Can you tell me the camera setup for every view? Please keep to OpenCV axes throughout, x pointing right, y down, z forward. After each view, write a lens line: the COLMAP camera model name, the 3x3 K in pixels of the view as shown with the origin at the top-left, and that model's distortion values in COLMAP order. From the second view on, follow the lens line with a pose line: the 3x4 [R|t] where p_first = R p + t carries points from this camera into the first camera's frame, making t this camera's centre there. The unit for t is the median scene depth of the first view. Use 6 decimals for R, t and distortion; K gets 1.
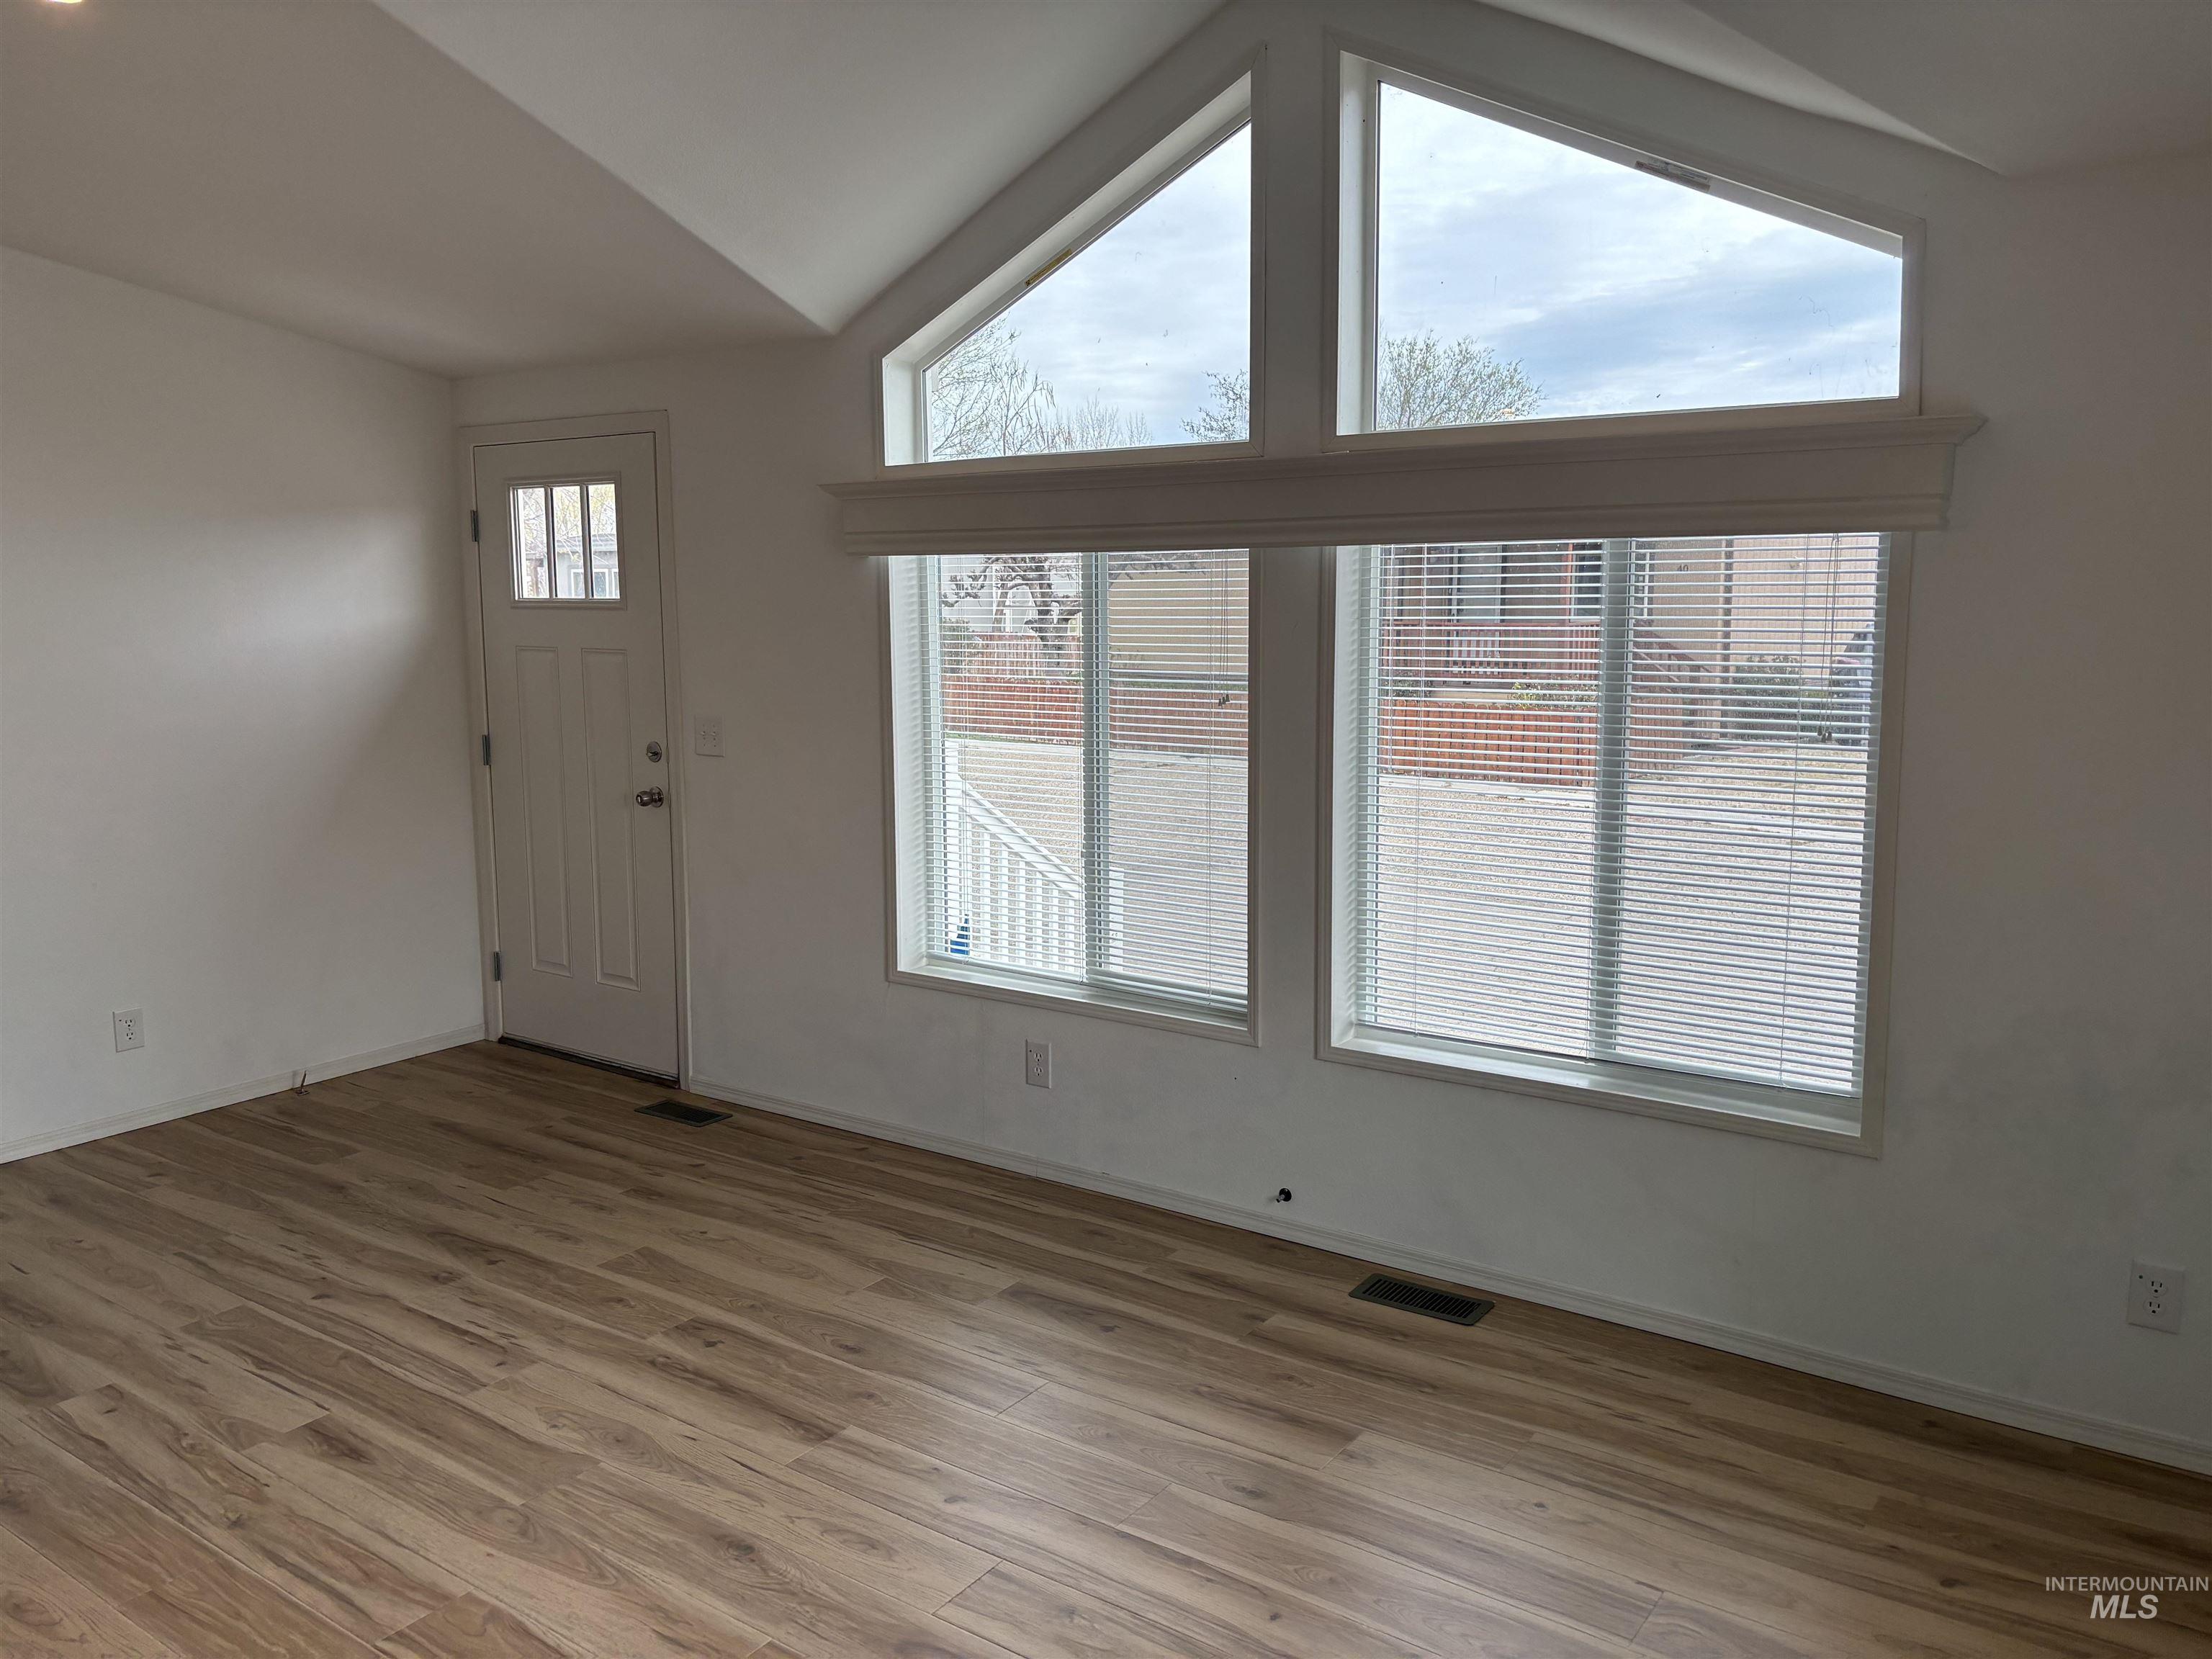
lens RADIAL K [[1669.5, 0, 1104.3], [0, 1669.5, 809.3], [0, 0, 1]] dist [0.058496, -0.075136]
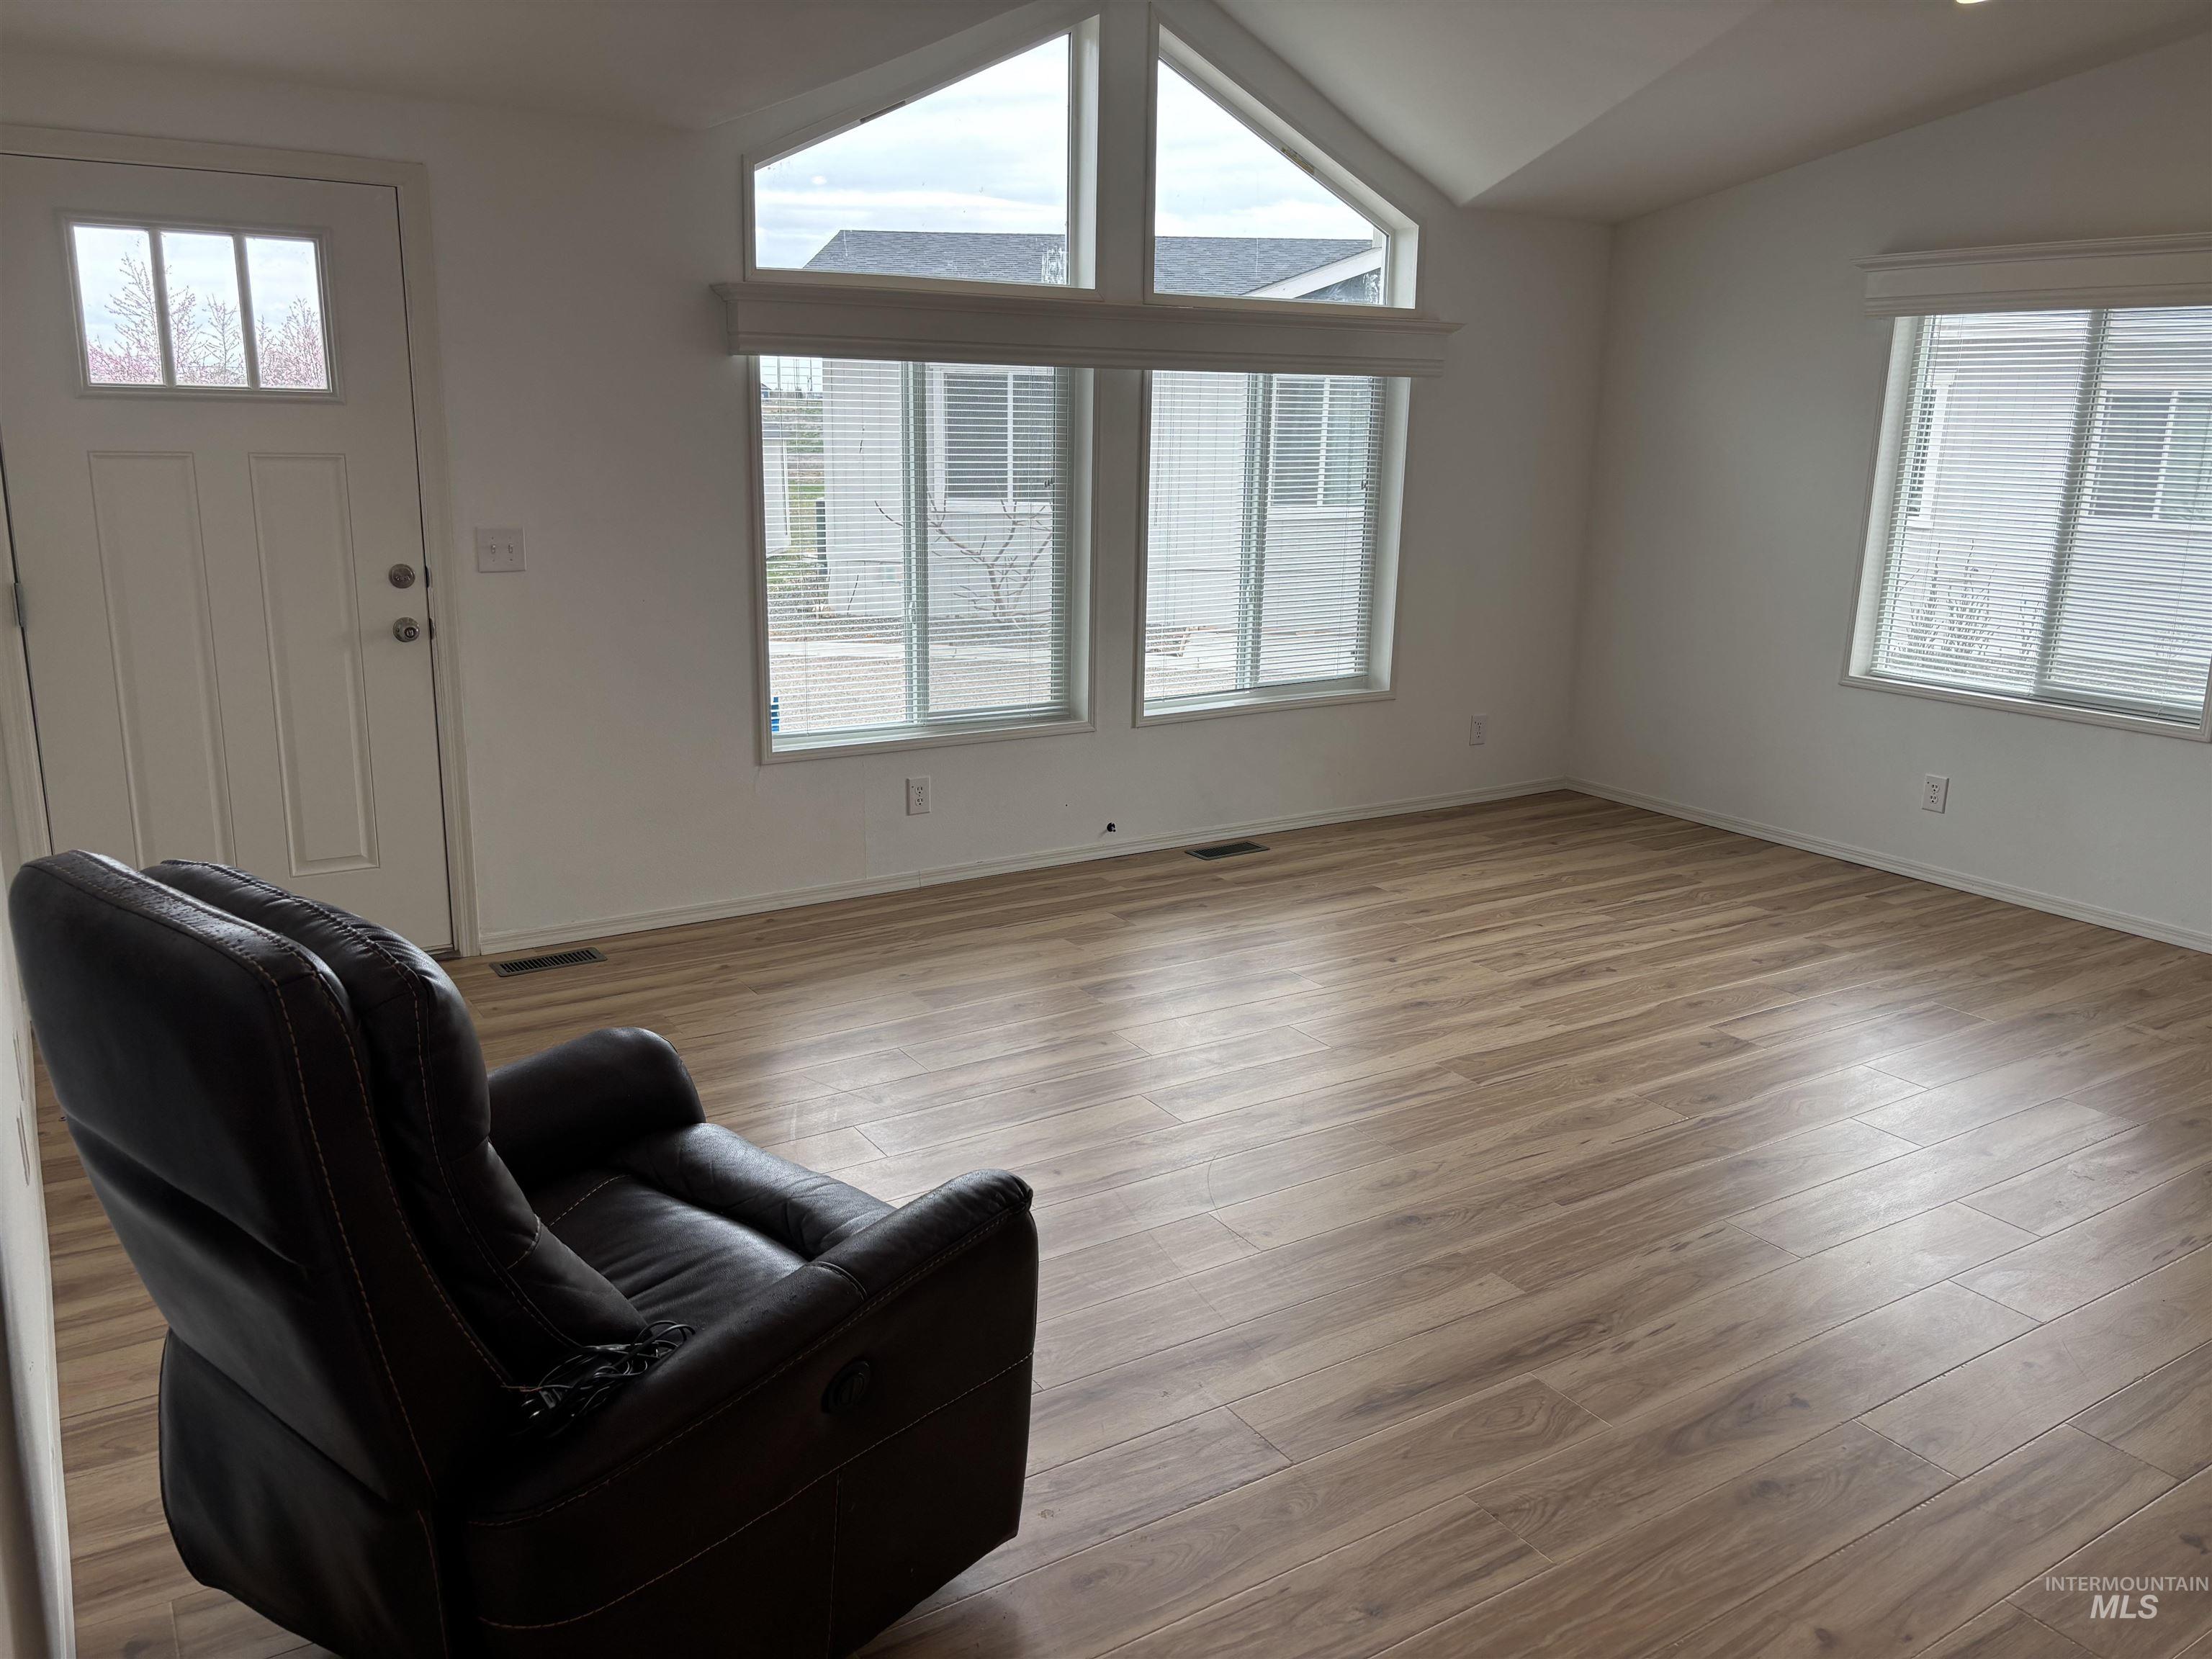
lens RADIAL K [[1669.5, 0, 1104.3], [0, 1669.5, 809.3], [0, 0, 1]] dist [0.058496, -0.075136]
pose [[0.366342, -0.206340, 0.907313, -1.116395], [0.102309, 0.978122, 0.181135, -0.043556], [-0.924839, 0.026470, 0.379437, 0.422943]]
